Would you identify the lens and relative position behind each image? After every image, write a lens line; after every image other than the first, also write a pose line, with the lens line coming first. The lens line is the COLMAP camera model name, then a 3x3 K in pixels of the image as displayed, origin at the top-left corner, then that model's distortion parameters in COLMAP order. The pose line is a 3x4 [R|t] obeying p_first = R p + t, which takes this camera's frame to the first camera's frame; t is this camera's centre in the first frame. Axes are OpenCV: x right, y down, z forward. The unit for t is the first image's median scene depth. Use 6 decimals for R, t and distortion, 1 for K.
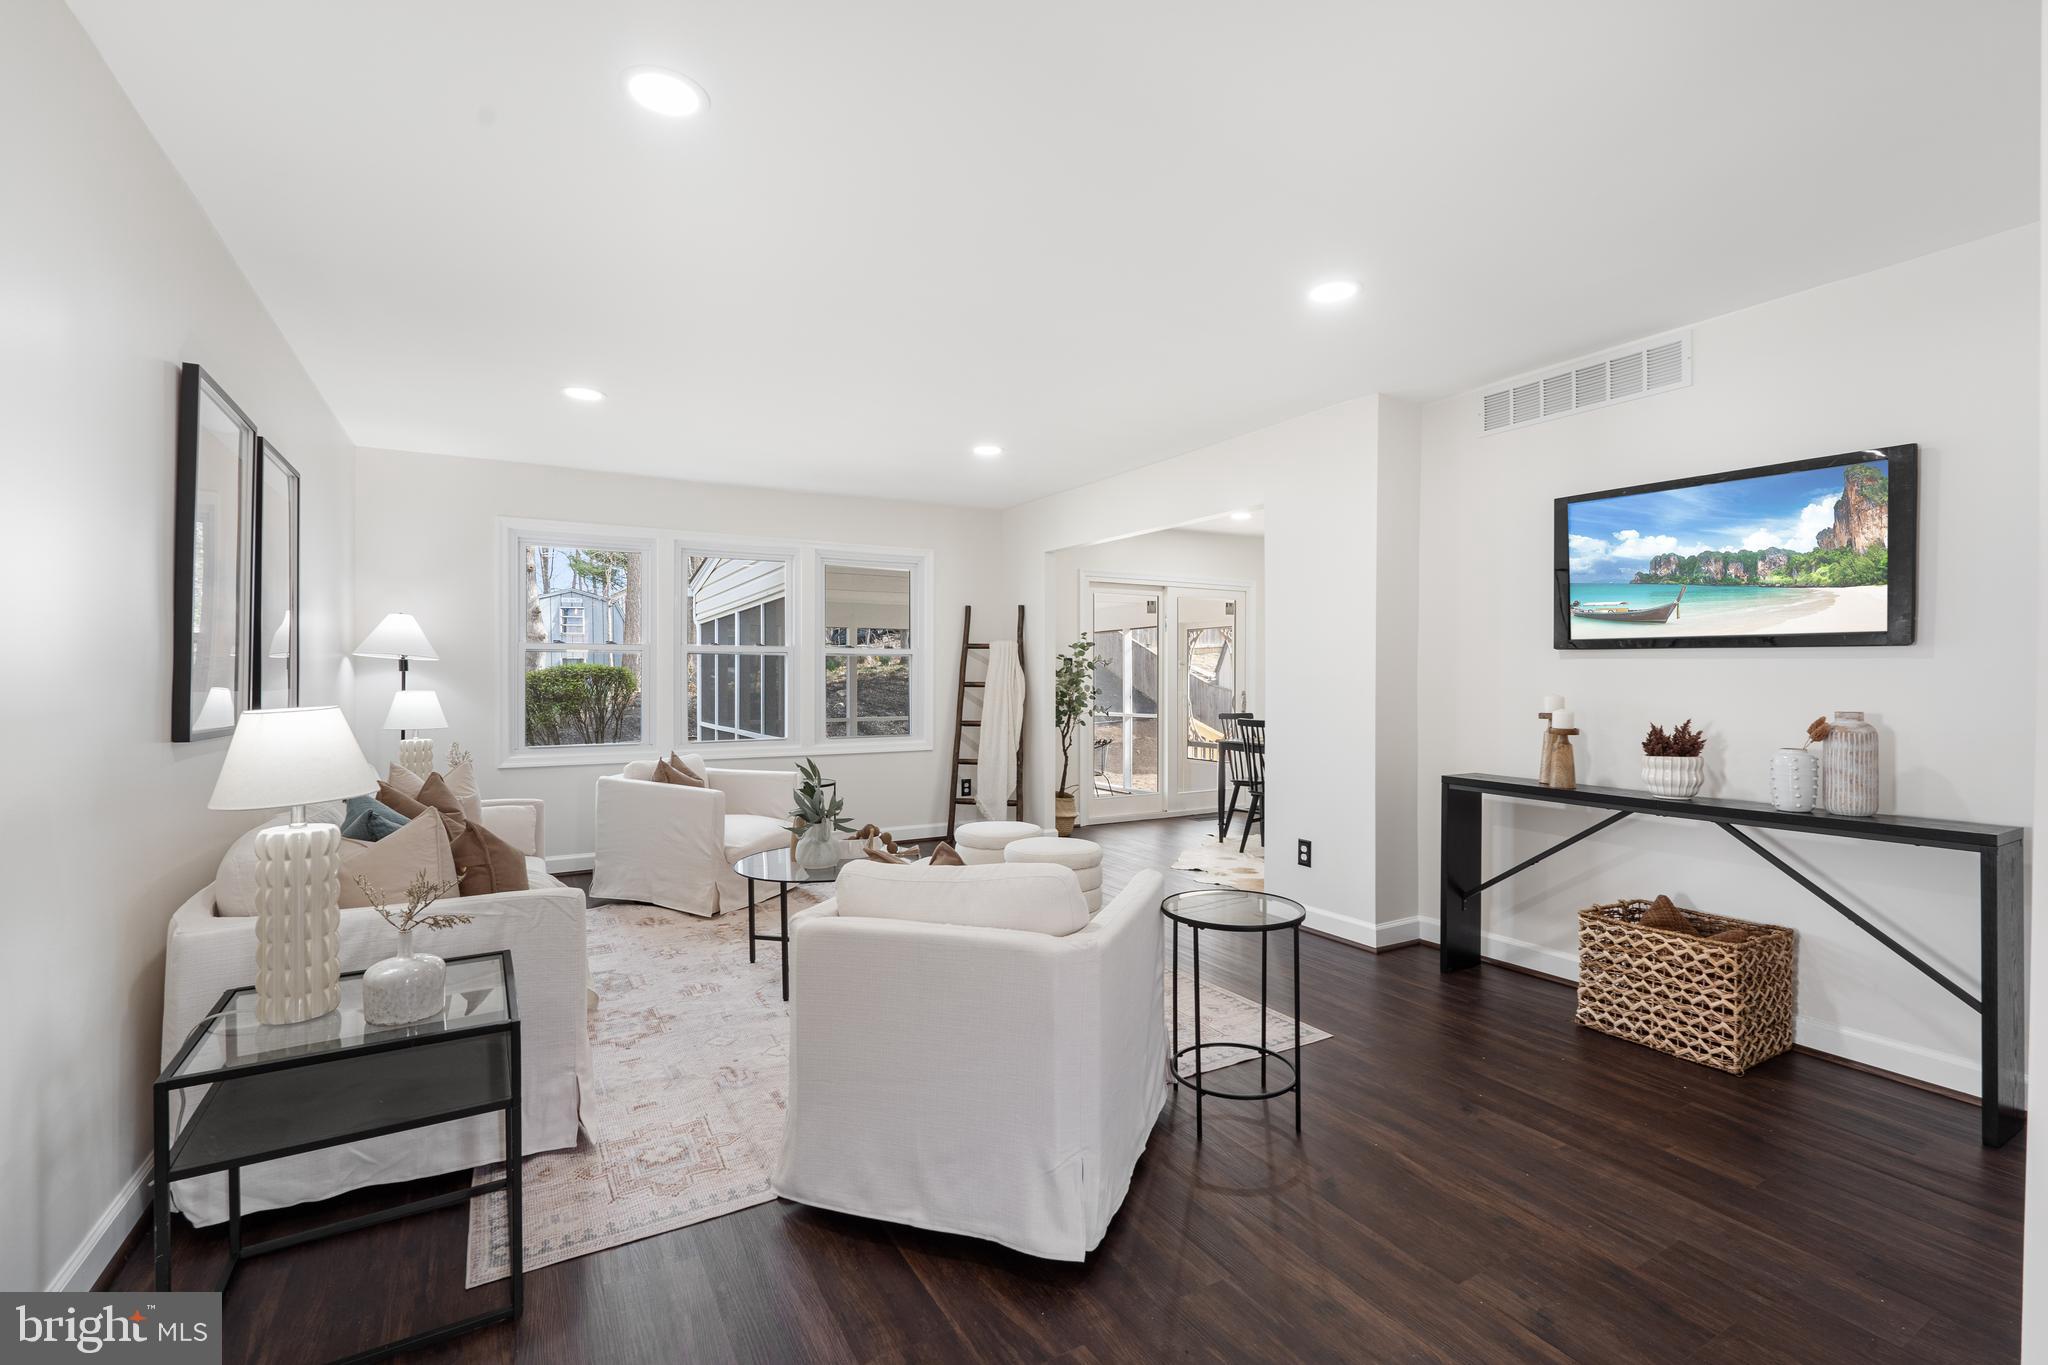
lens RADIAL K [[902.4, 0, 1013.6], [0, 902.4, 669.0], [0, 0, 1]] dist [-0.003607, 0.000146]
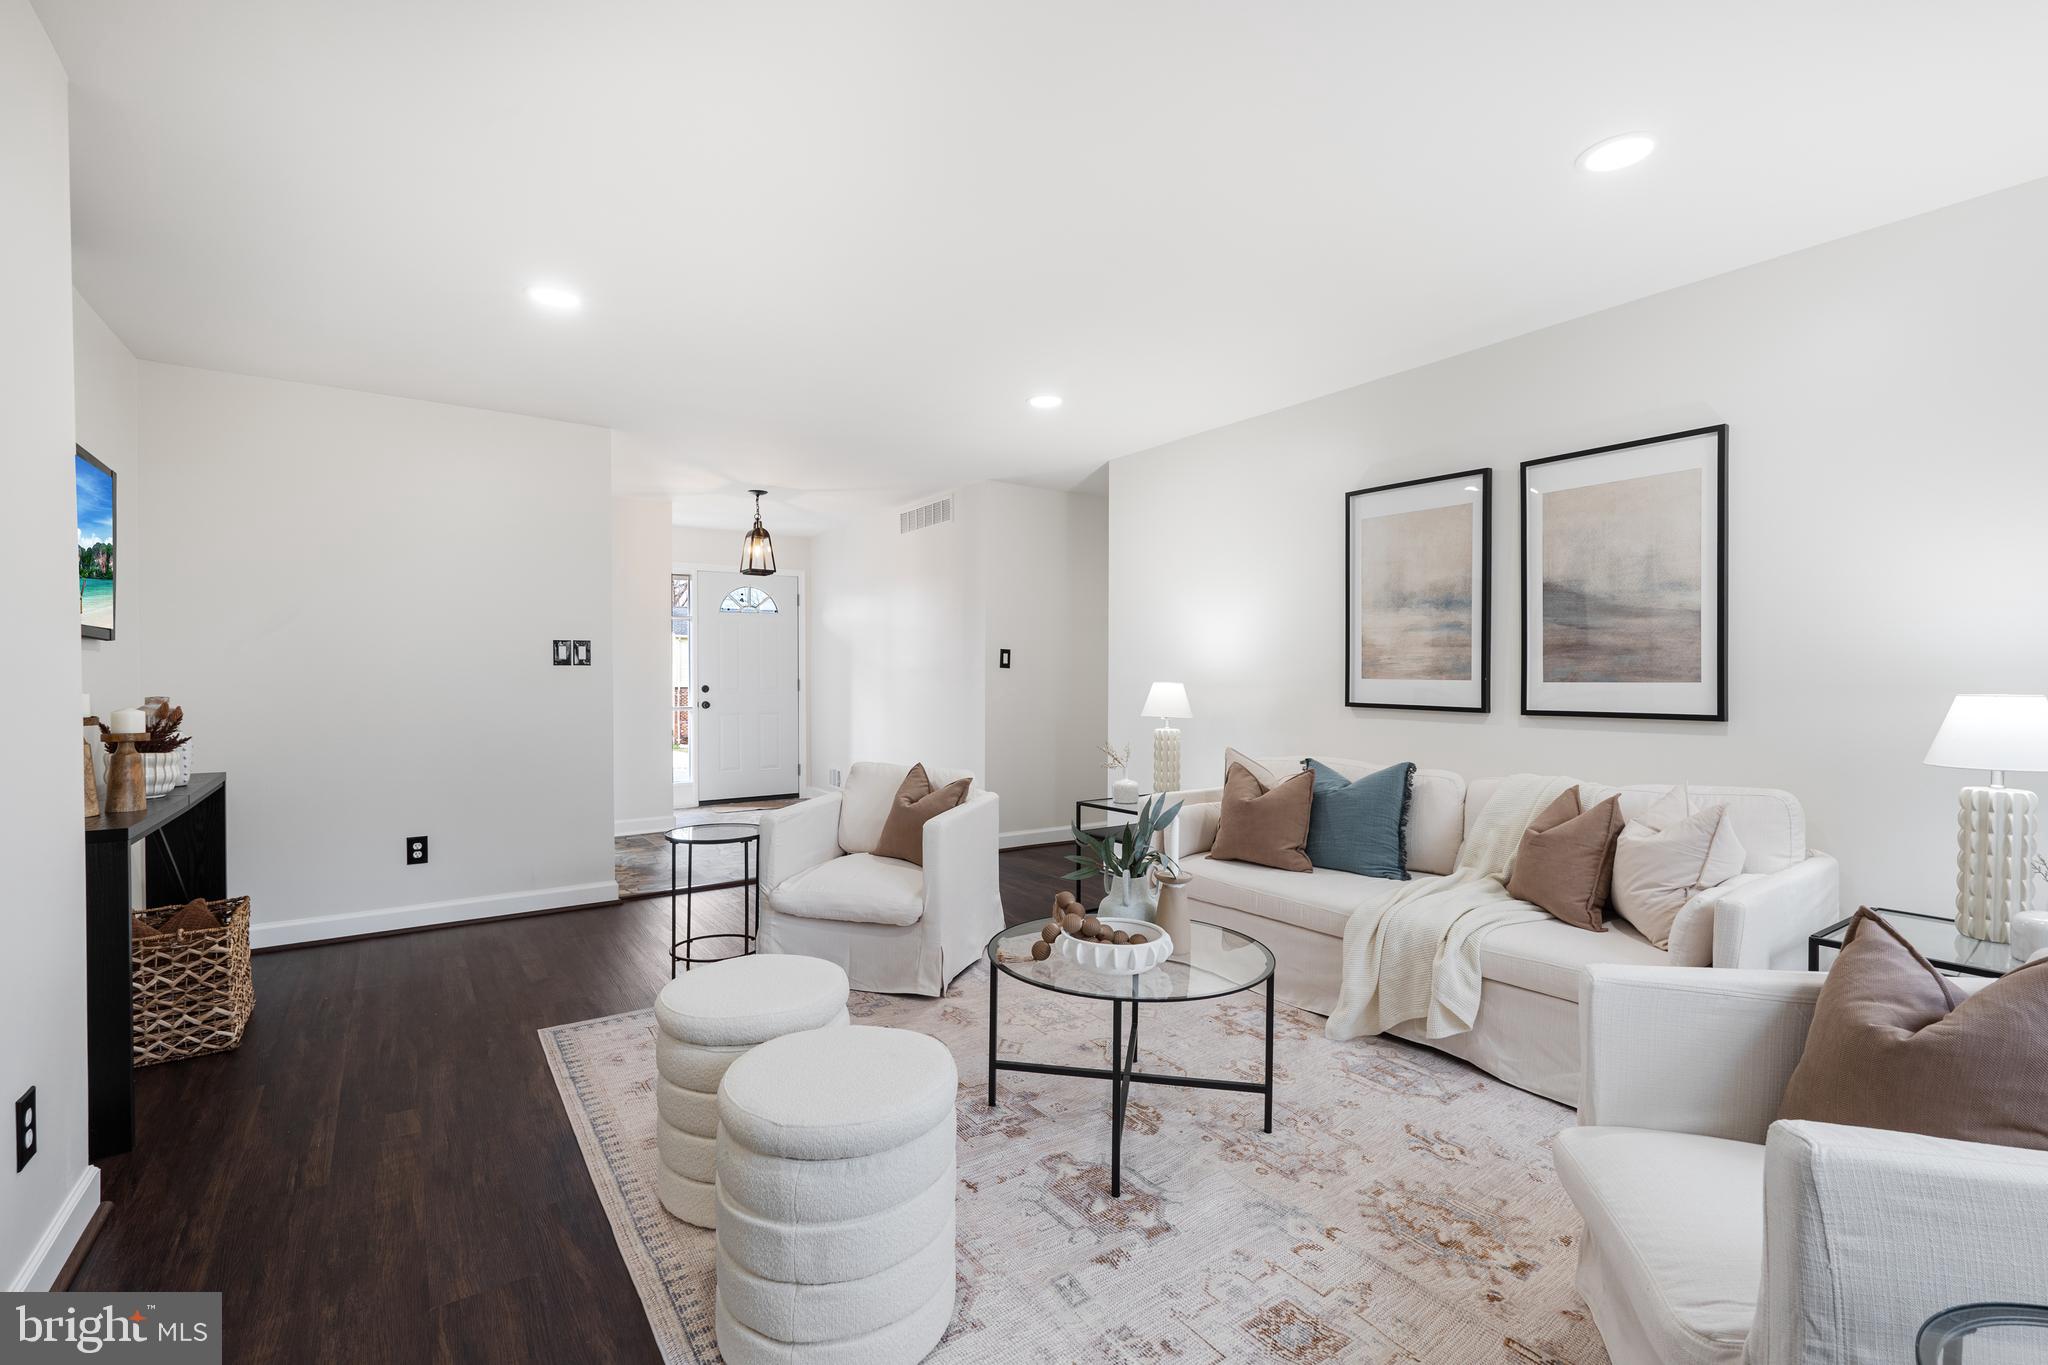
lens RADIAL K [[915.4, 0, 1035.3], [0, 915.4, 673.3], [0, 0, 1]] dist [0.000655, 0.000203]
pose [[-0.994925, 0.001493, -0.100606, -0.078607], [0.002023, 0.999985, -0.005159, 0.018860], [0.100597, -0.005336, -0.994913, 1.729274]]
